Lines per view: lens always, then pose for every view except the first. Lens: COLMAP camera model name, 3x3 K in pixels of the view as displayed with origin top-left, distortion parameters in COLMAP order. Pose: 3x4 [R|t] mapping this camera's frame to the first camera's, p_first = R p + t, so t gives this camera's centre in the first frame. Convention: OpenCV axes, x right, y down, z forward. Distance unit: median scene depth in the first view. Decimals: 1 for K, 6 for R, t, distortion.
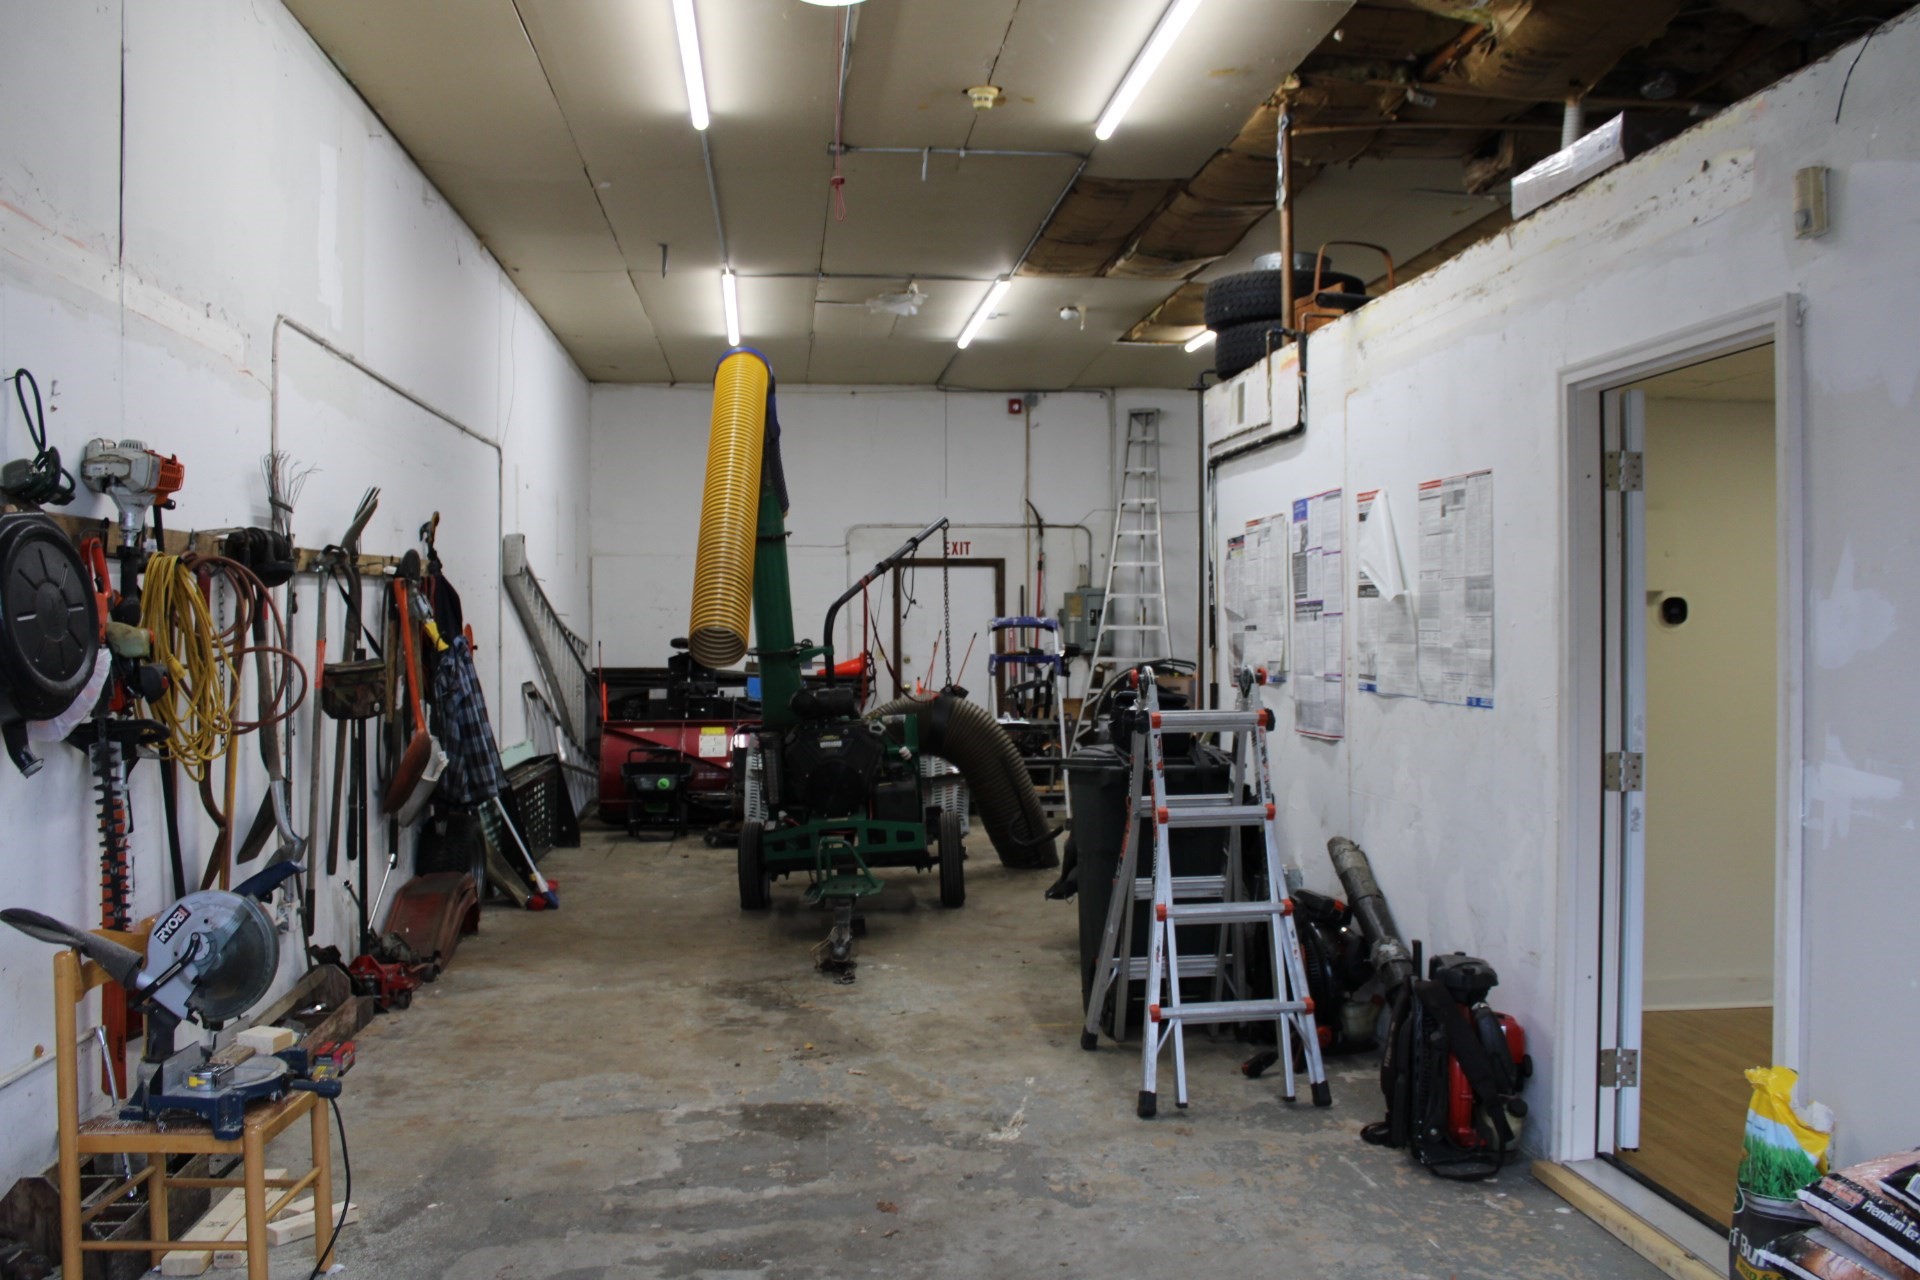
lens RADIAL K [[1617.7, 0, 960.0], [0, 1617.7, 640.0], [0, 0, 1]] dist [-0.120766, 0.001544]
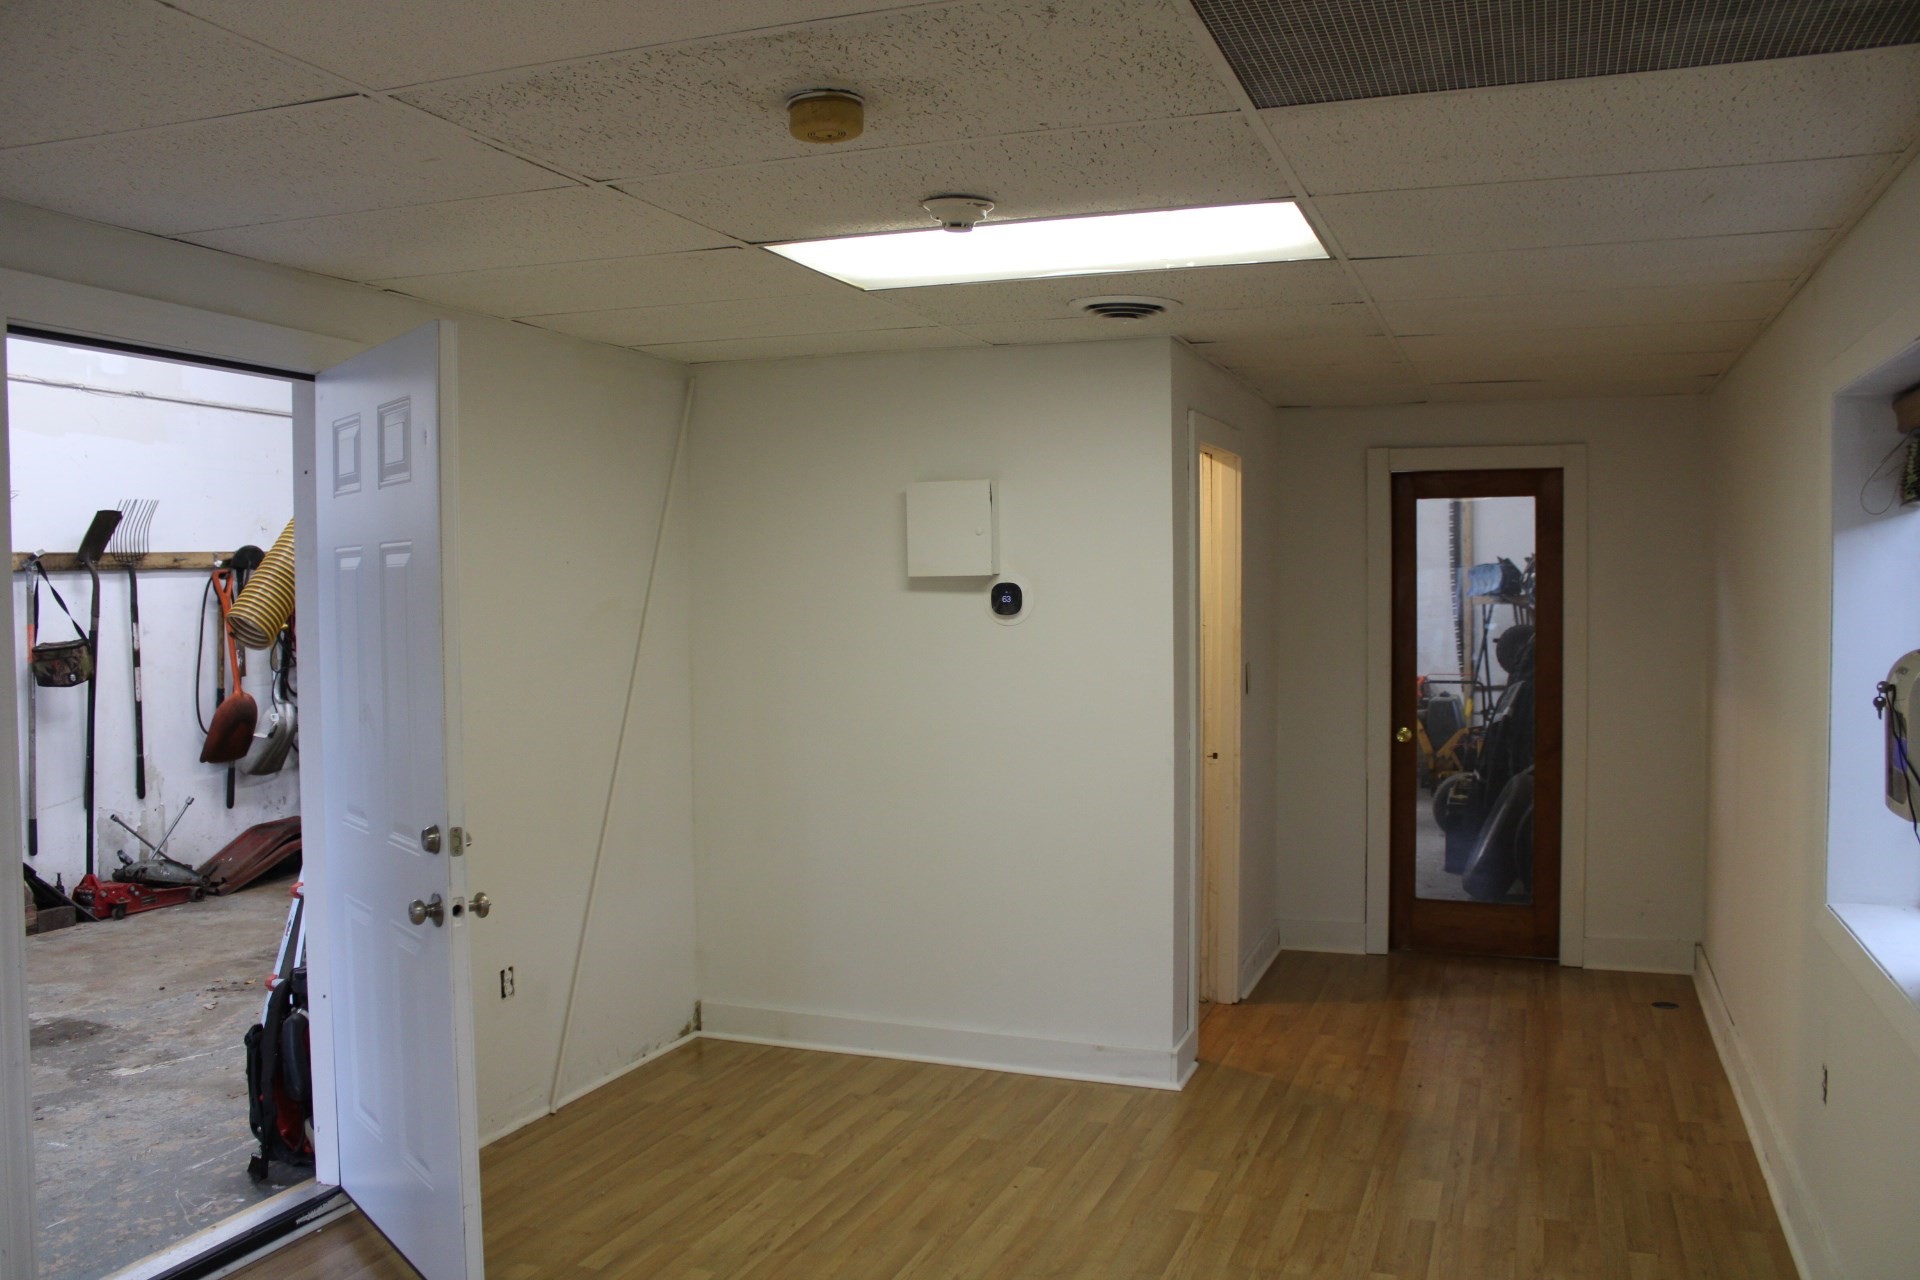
lens RADIAL K [[1574.8, 0, 960.0], [0, 1574.8, 640.0], [0, 0, 1]] dist [-0.049513, 0.000322]
pose [[0.886959, 0.010935, -0.461718, 0.818279], [-0.000359, 0.999736, 0.022987, -0.015858], [0.461847, -0.020222, 0.886729, 0.240214]]
